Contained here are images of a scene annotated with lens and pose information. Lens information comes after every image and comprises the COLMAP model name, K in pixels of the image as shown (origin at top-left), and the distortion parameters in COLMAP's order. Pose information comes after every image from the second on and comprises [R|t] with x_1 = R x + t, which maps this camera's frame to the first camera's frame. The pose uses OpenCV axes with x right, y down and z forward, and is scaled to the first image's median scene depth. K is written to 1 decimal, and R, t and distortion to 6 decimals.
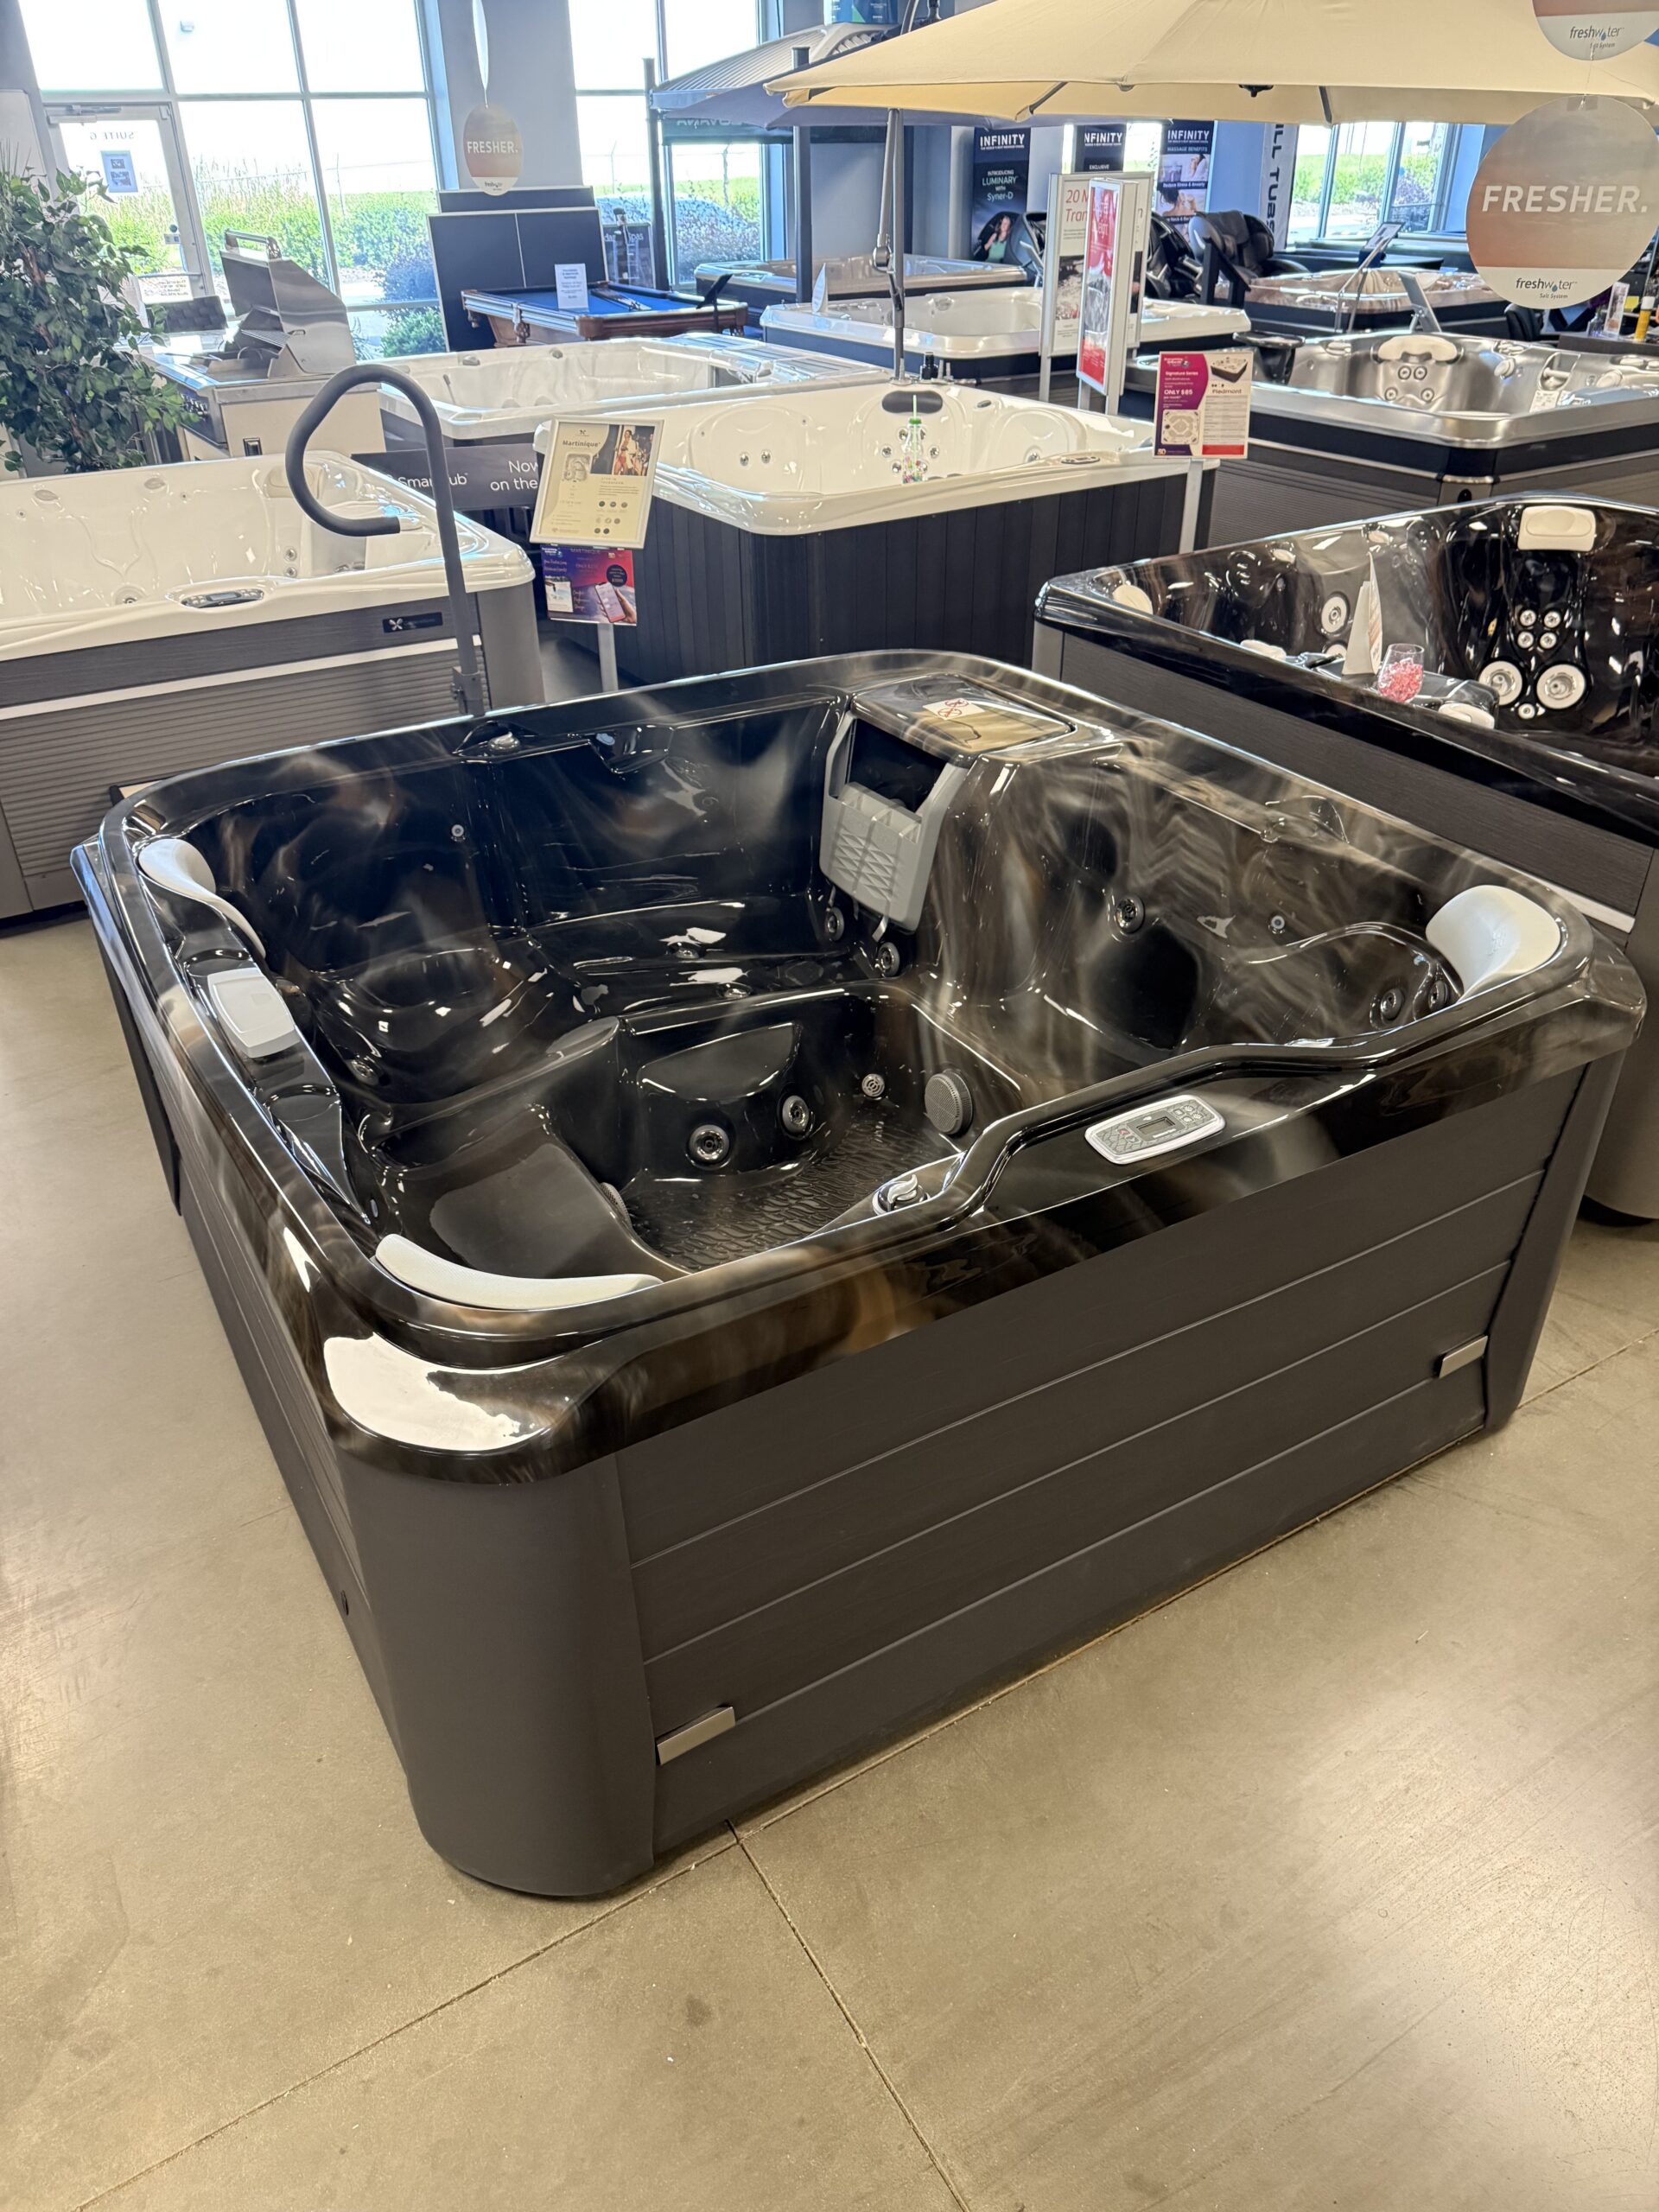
lens RADIAL K [[1581.0, 0, 828.3], [0, 1581.0, 1115.1], [0, 0, 1]] dist [0.028904, -0.048419]
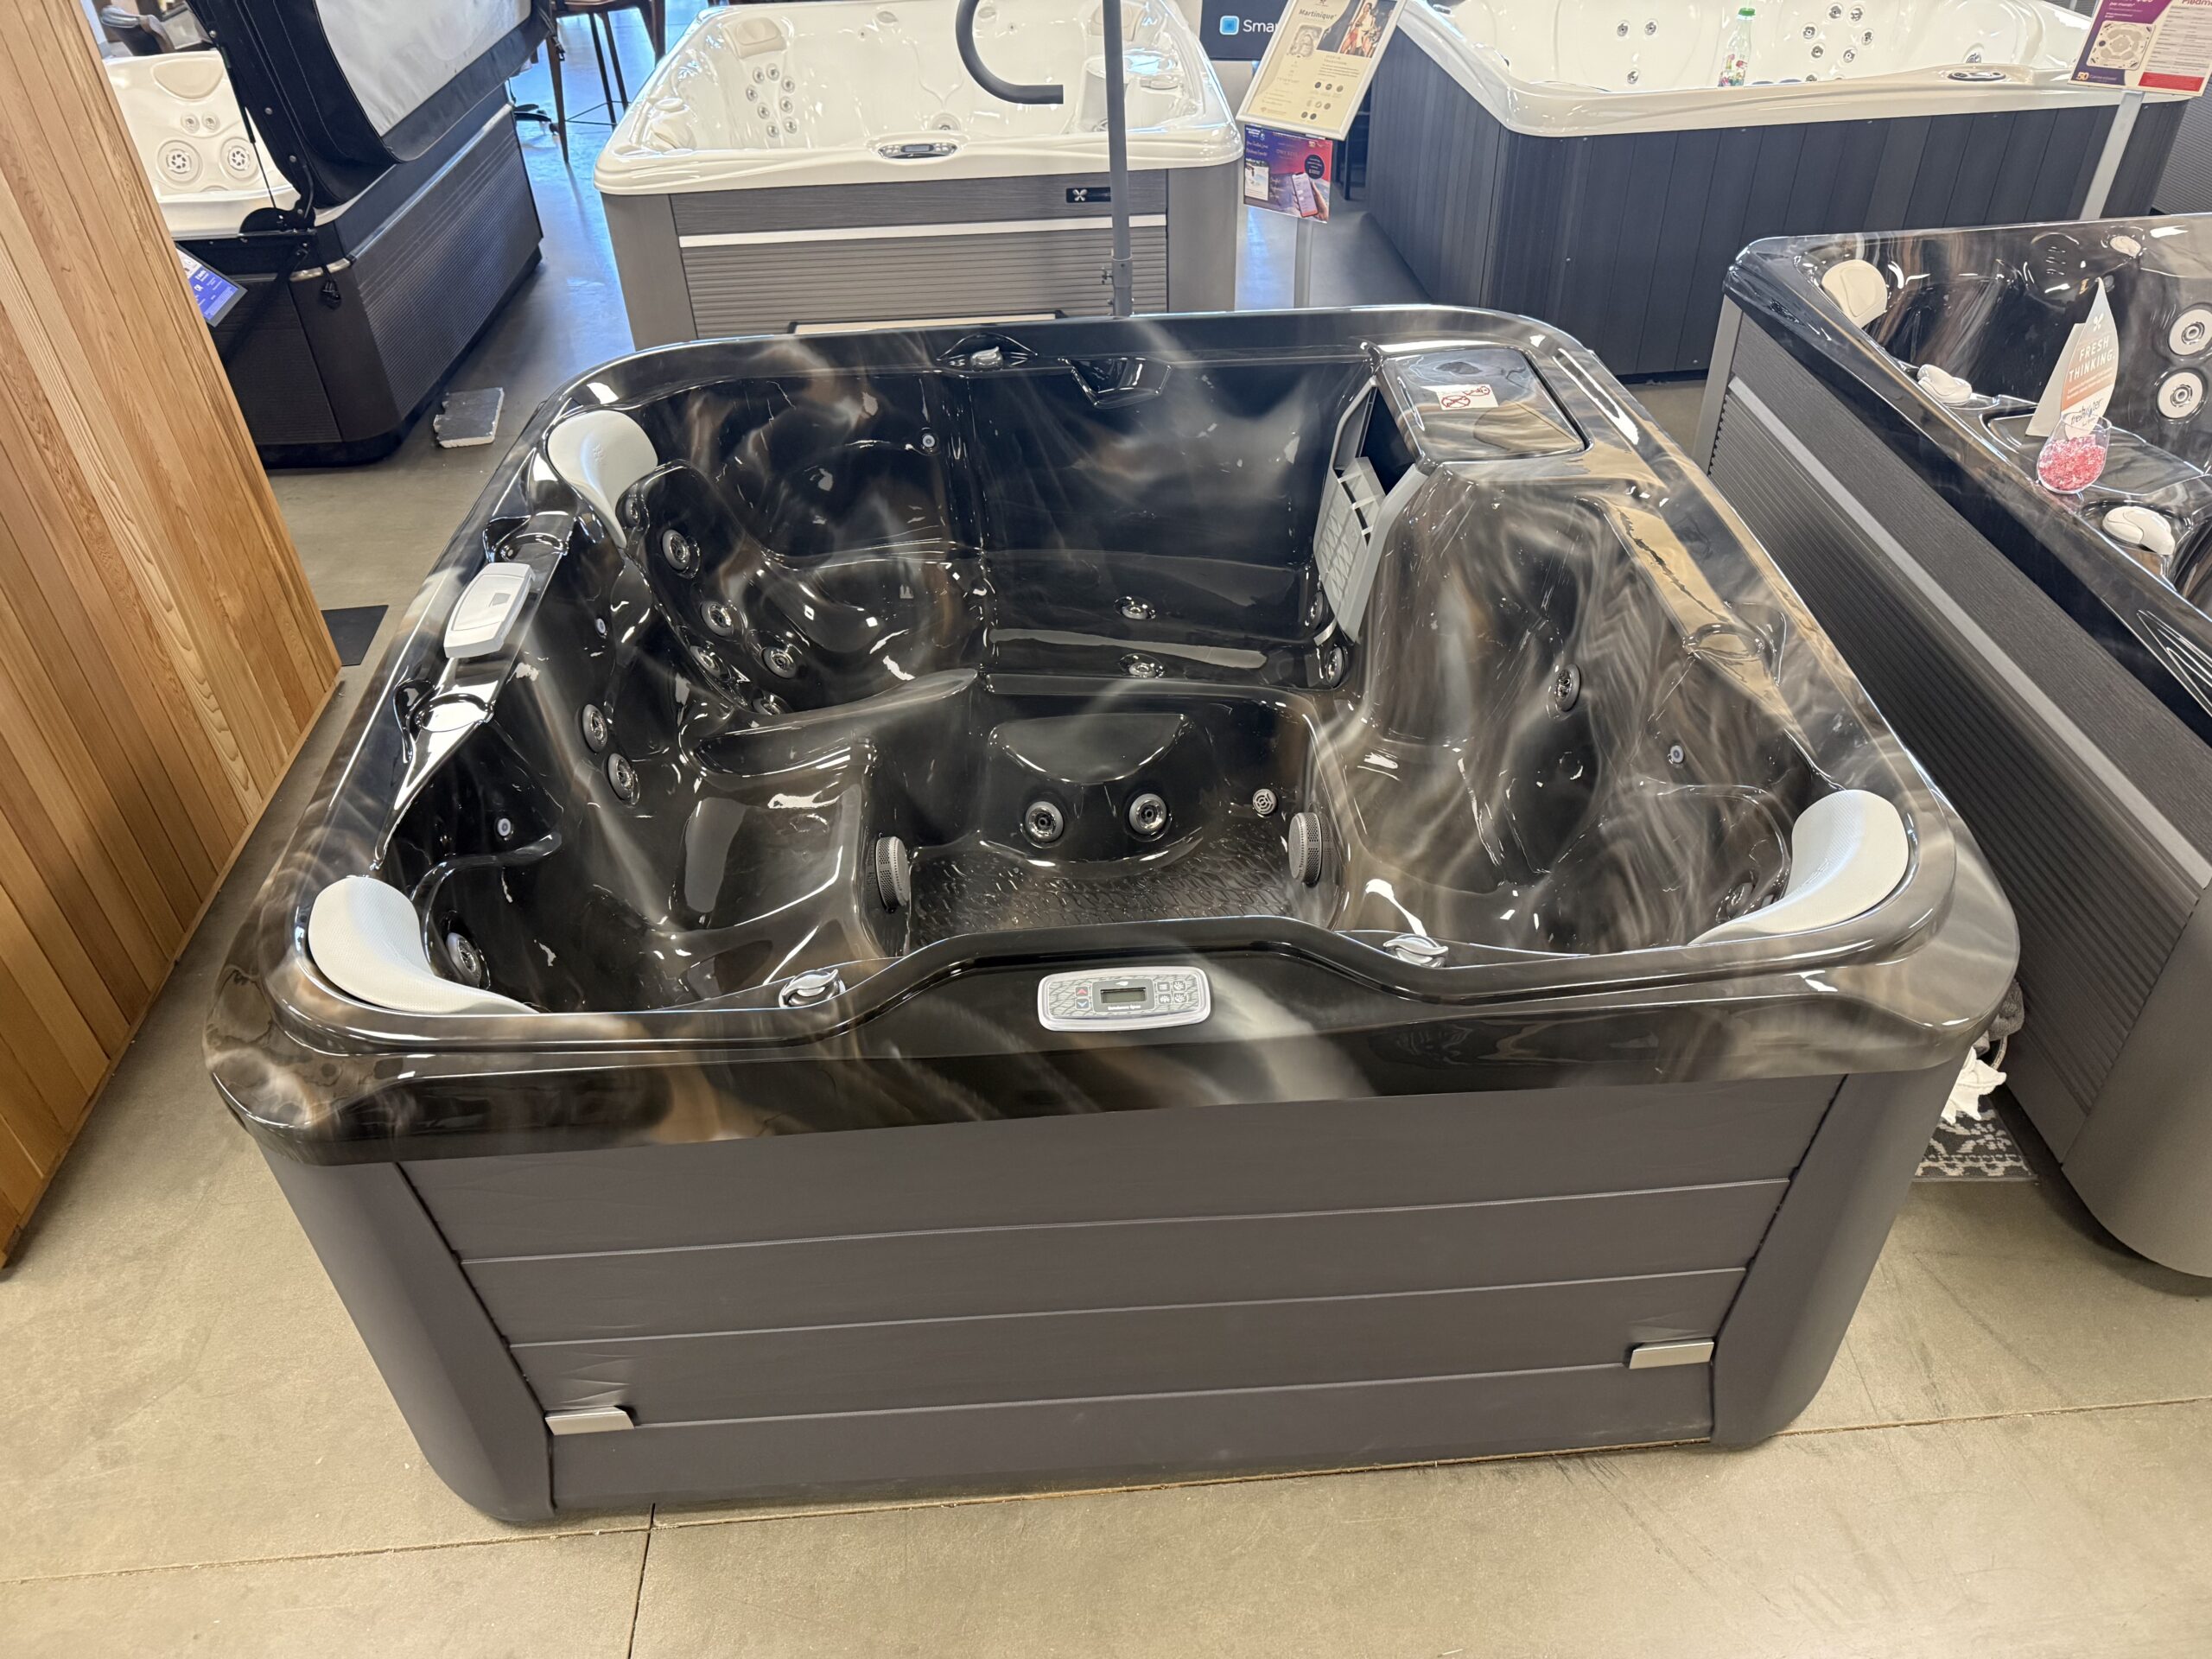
lens RADIAL K [[1581.0, 0, 1105.1], [0, 1581.0, 824.1], [0, 0, 1]] dist [0.028904, -0.048419]
pose [[0.886231, 0.268988, -0.377147, 0.304442], [-0.227098, 0.961876, 0.152385, -0.128747], [0.403758, -0.049399, 0.913531, 0.140790]]
